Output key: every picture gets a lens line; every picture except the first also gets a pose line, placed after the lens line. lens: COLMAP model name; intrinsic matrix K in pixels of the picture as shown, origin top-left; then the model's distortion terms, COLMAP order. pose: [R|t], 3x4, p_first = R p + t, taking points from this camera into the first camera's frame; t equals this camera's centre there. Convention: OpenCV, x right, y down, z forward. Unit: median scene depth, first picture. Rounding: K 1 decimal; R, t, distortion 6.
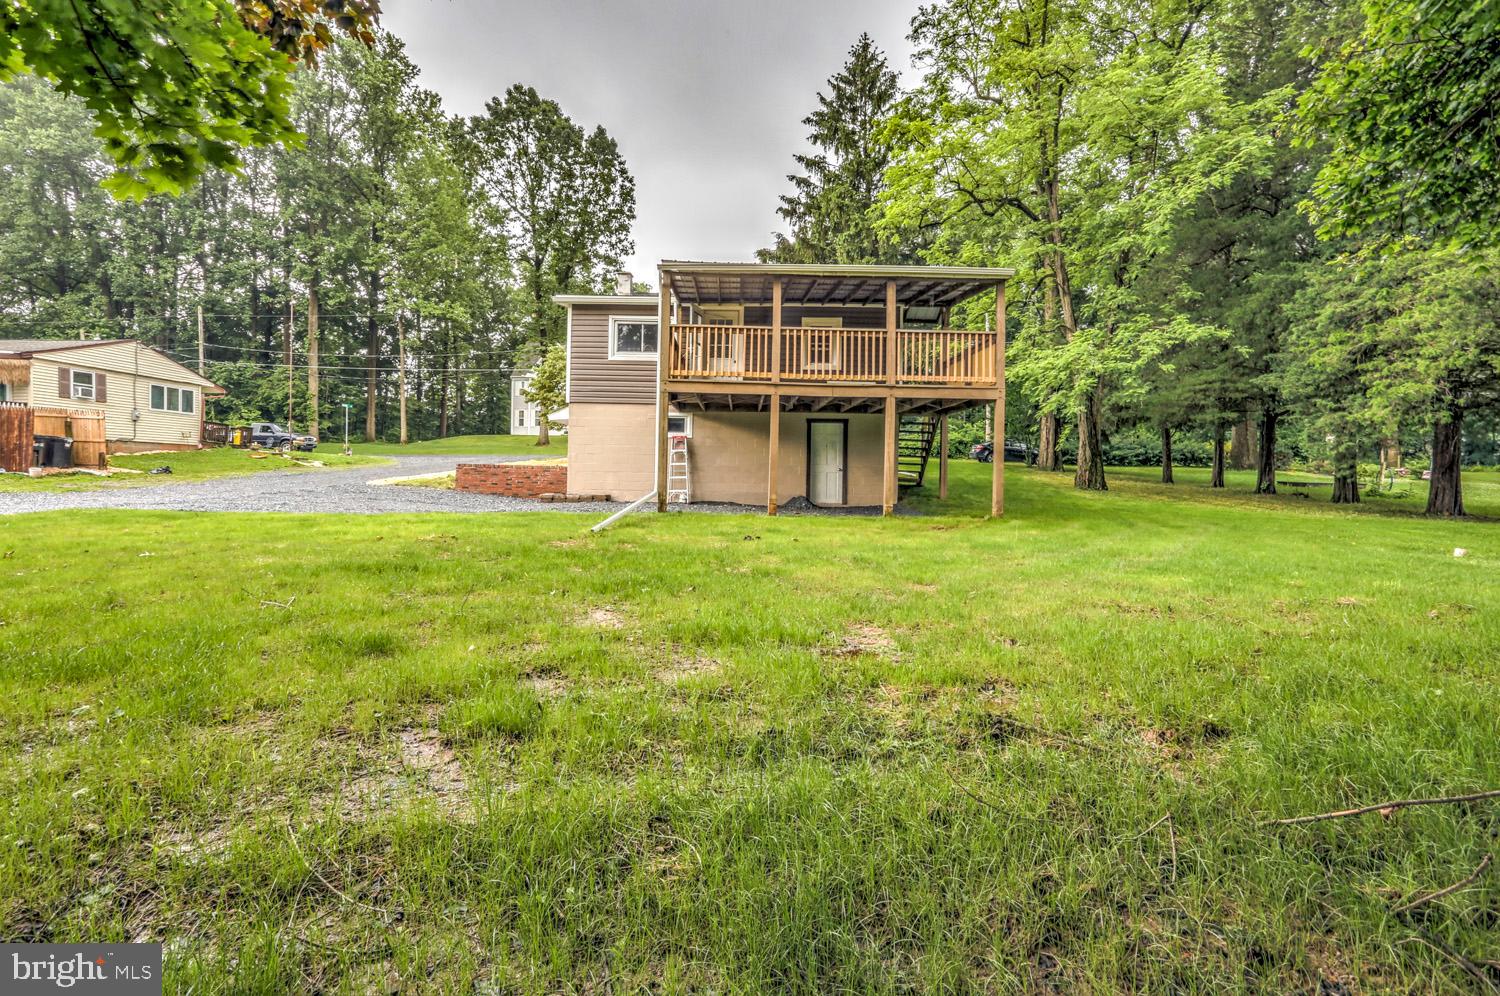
lens RADIAL K [[728.8, 0, 753.7], [0, 728.8, 498.1], [0, 0, 1]] dist [-0.060416, 0.022514]
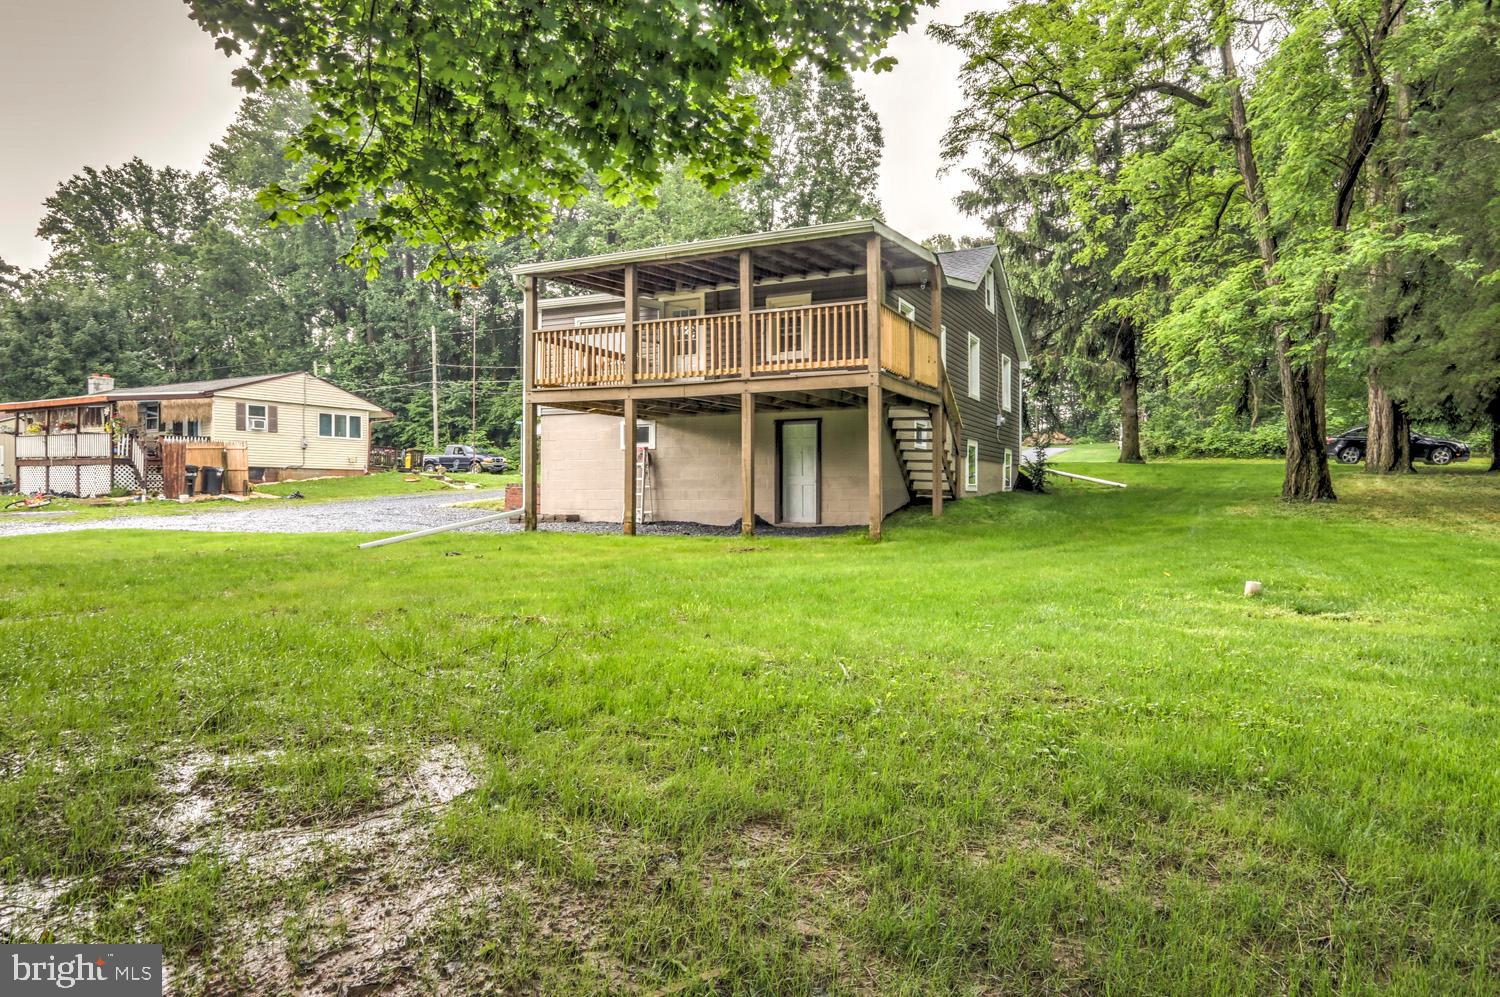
lens RADIAL K [[963.6, 0, 741.3], [0, 963.6, 490.0], [0, 0, 1]] dist [-0.029417, 0.025137]
pose [[0.899156, -0.019796, -0.437180, 0.509676], [0.005072, 0.999381, -0.034821, 0.007868], [0.437599, 0.029092, 0.898699, 0.008157]]
